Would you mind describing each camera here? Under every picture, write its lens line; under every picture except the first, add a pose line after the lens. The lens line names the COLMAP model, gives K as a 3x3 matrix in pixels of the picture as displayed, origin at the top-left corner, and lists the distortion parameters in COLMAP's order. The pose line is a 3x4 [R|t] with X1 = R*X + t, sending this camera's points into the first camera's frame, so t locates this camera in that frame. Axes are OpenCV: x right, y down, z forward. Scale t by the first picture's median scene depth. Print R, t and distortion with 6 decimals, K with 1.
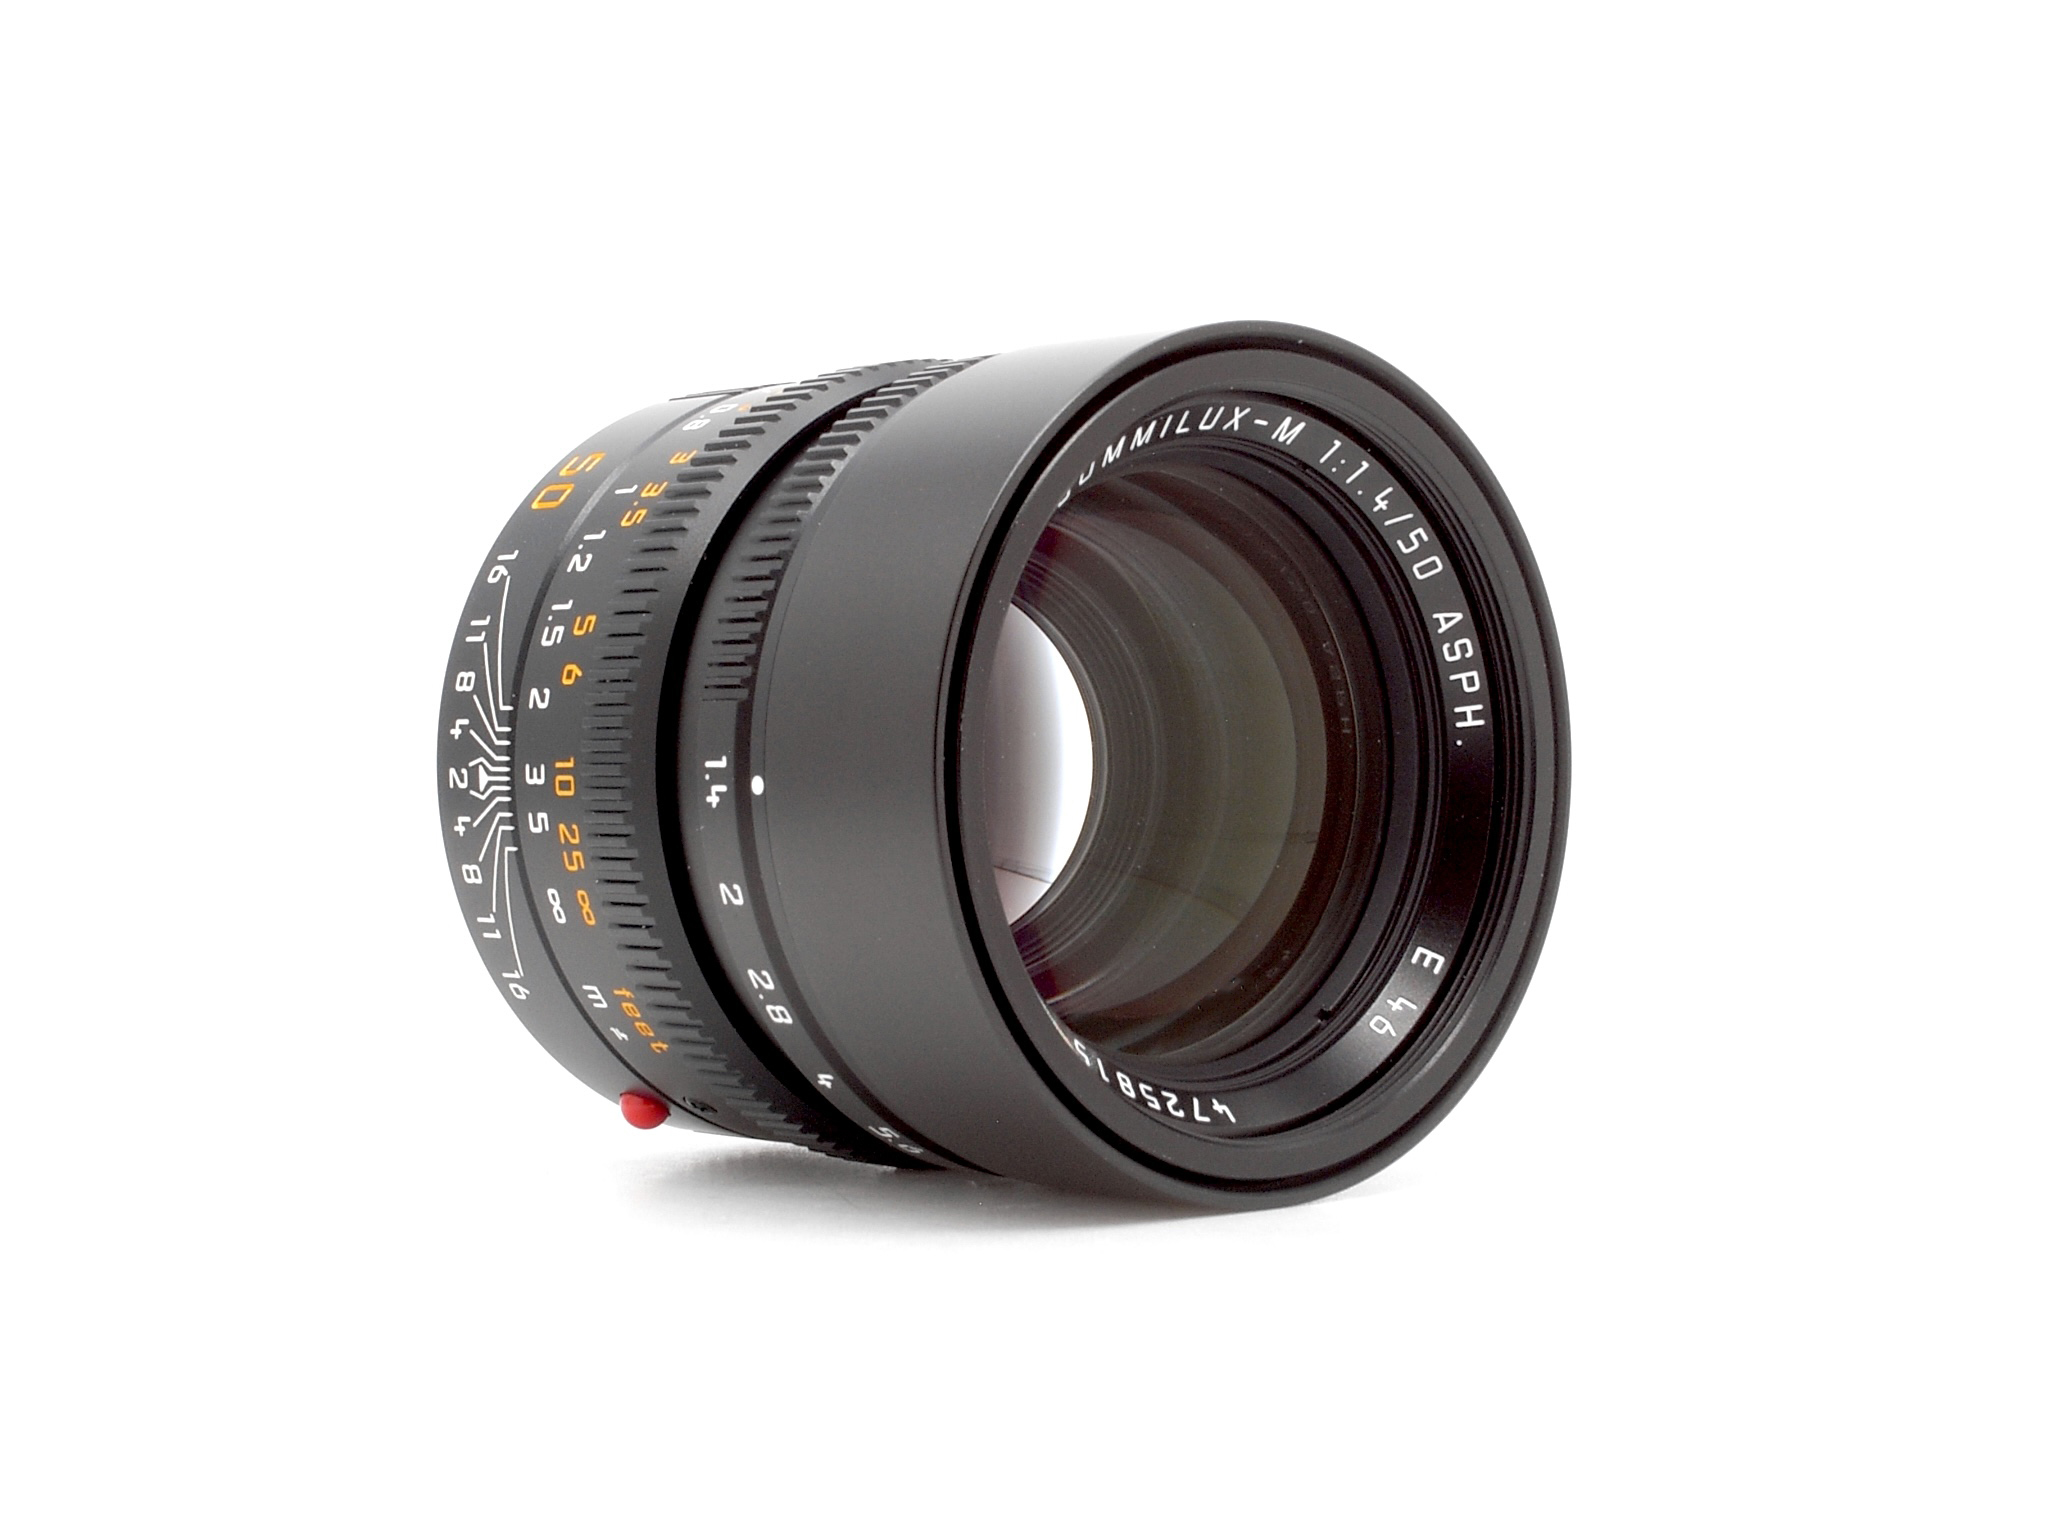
lens RADIAL K [[4245.4, 0, 1018.7], [0, 4245.4, 763.1], [0, 0, 1]] dist [0.096237, 0.000000]
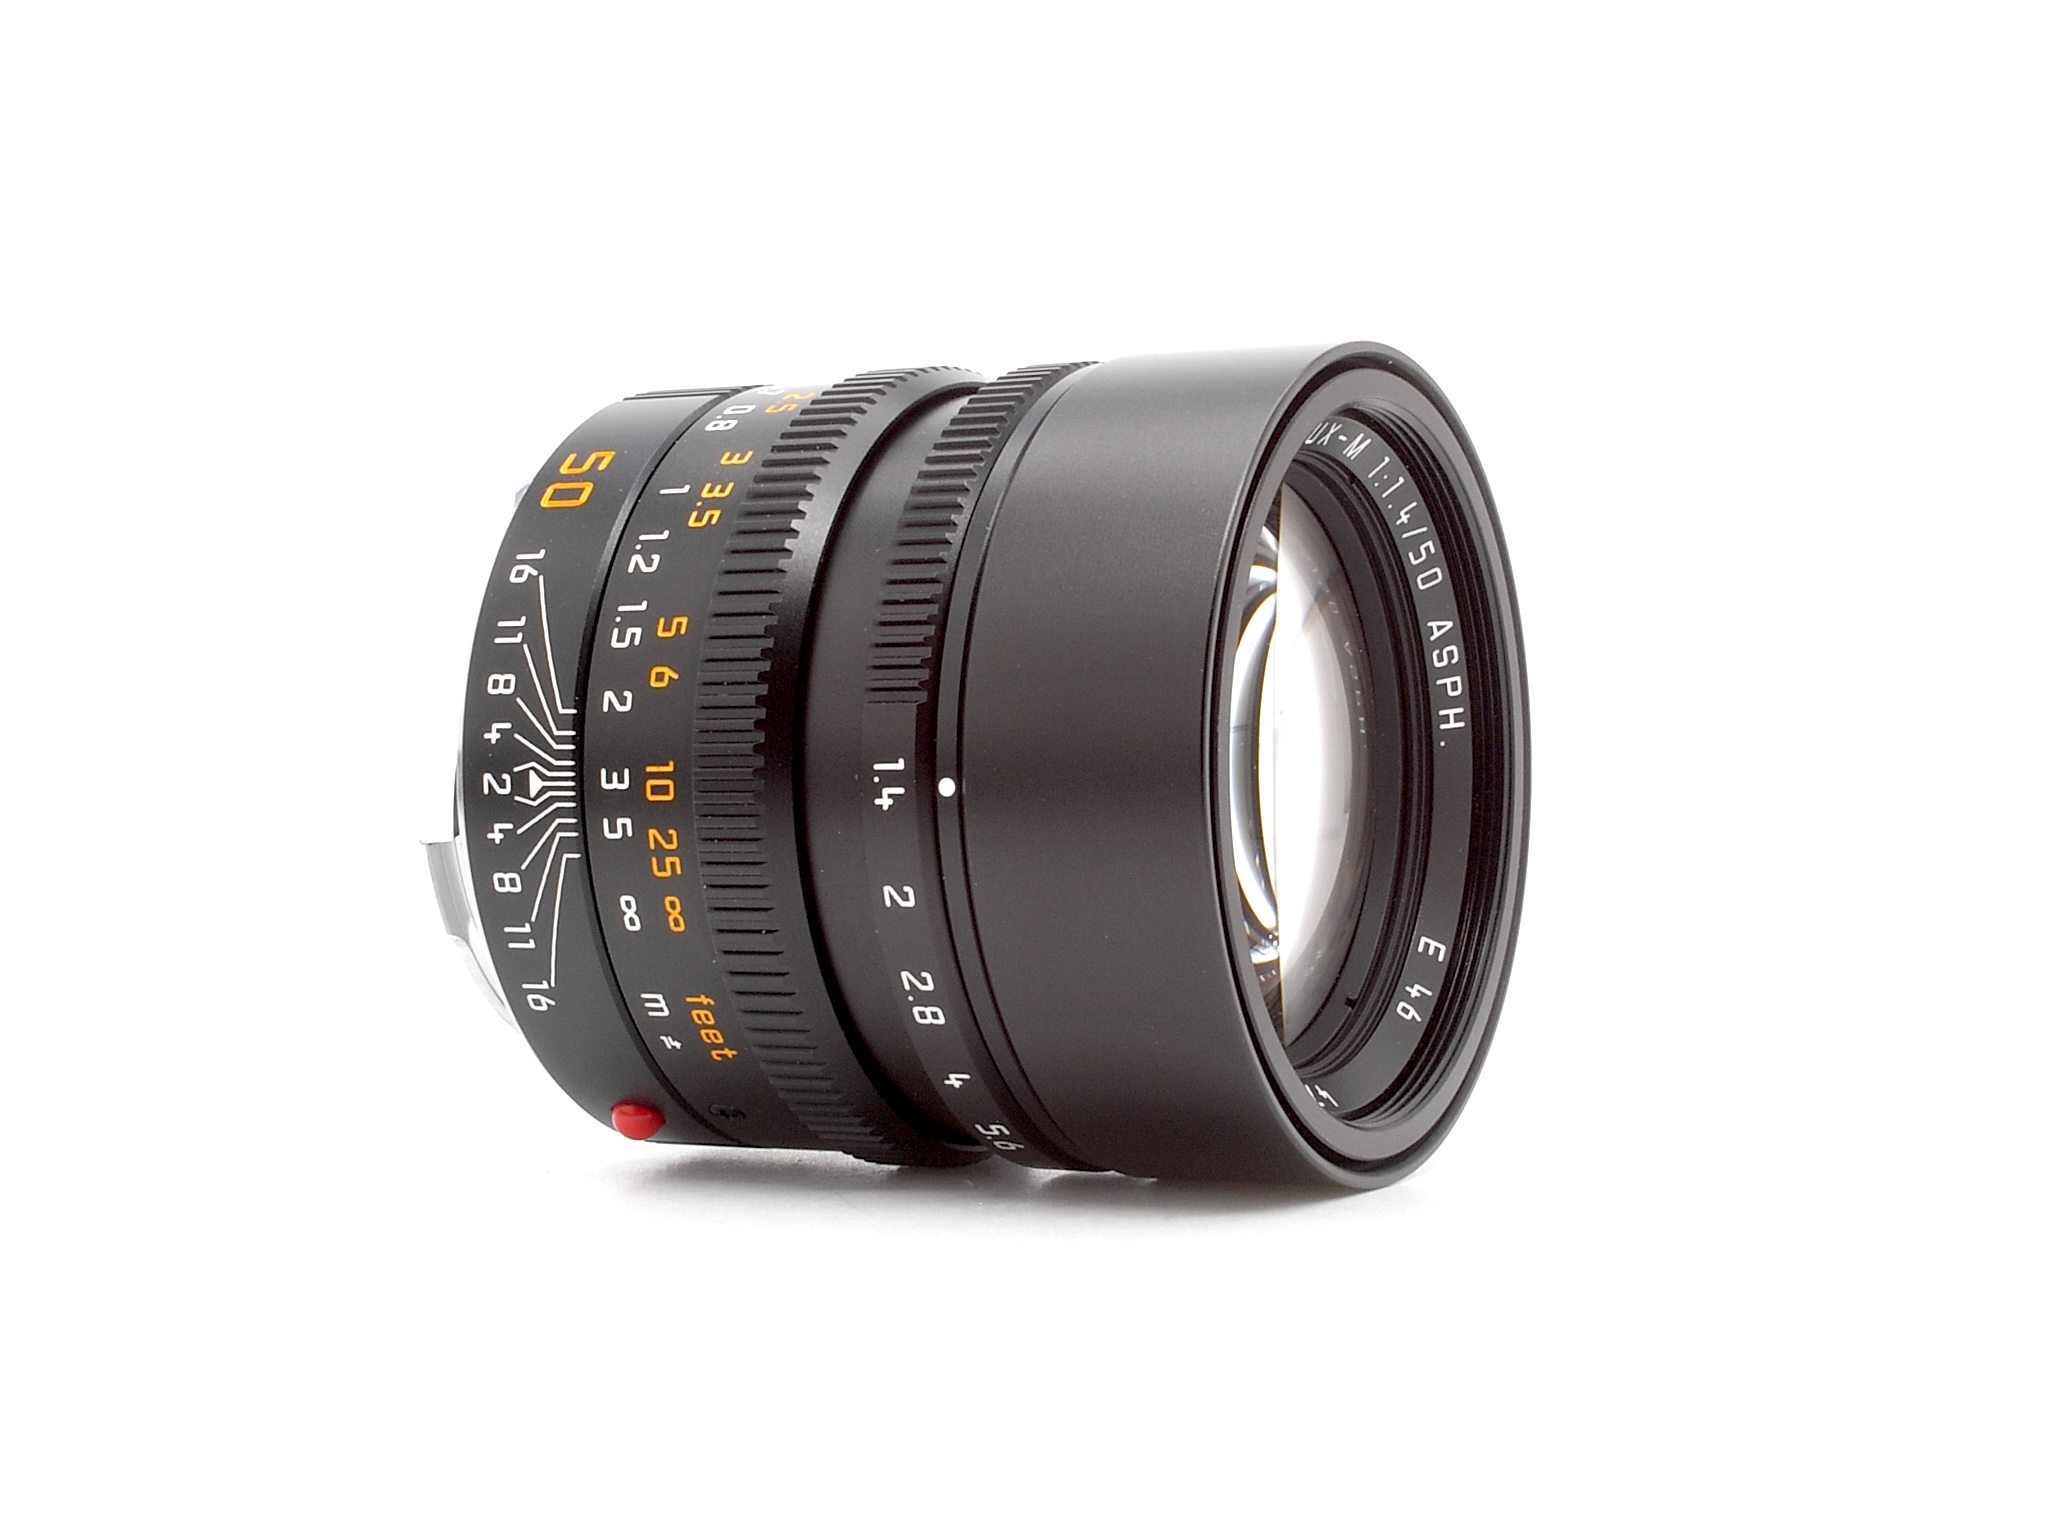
lens RADIAL K [[4245.4, 0, 1023.1], [0, 4245.4, 773.6], [0, 0, 1]] dist [0.096237, 0.000000]
pose [[0.920979, -0.006019, 0.389565, -0.408738], [0.006295, 0.999980, 0.000567, 0.001455], [-0.389561, 0.001930, 0.920999, 0.062738]]
